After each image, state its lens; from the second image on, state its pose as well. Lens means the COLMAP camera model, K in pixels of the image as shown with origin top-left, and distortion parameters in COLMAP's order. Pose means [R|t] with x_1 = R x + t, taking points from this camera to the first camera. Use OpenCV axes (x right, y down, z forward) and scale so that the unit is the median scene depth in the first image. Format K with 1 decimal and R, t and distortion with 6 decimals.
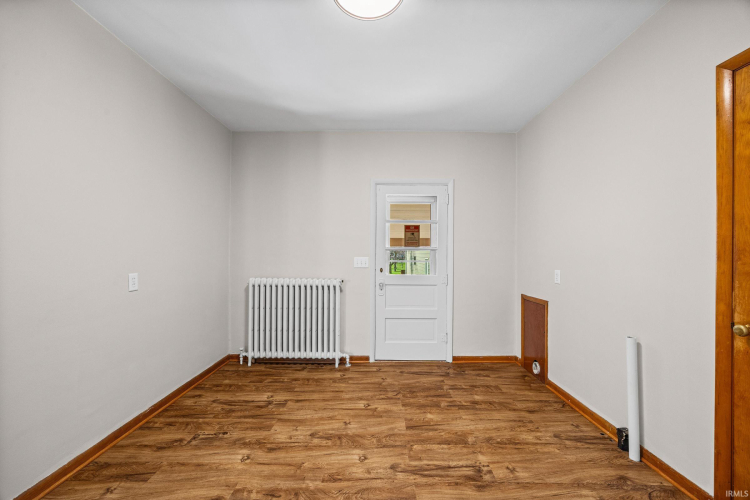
lens RADIAL K [[303.5, 0, 404.5], [0, 303.5, 249.1], [0, 0, 1]] dist [-0.001618, -0.000158]
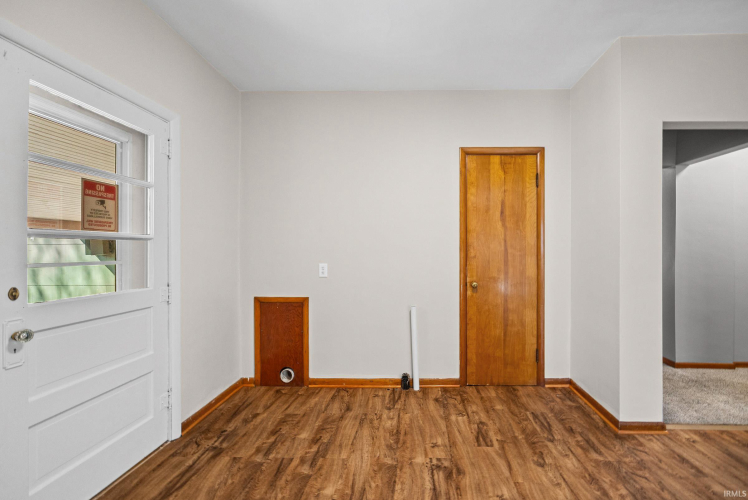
lens RADIAL K [[302.7, 0, 403.4], [0, 302.7, 249.1], [0, 0, 1]] dist [-0.001618, -0.000158]
pose [[0.075620, -0.005564, 0.997121, -0.506153], [-0.015763, 0.999853, 0.006775, 0.011108], [-0.997012, -0.016230, 0.075521, 0.715672]]
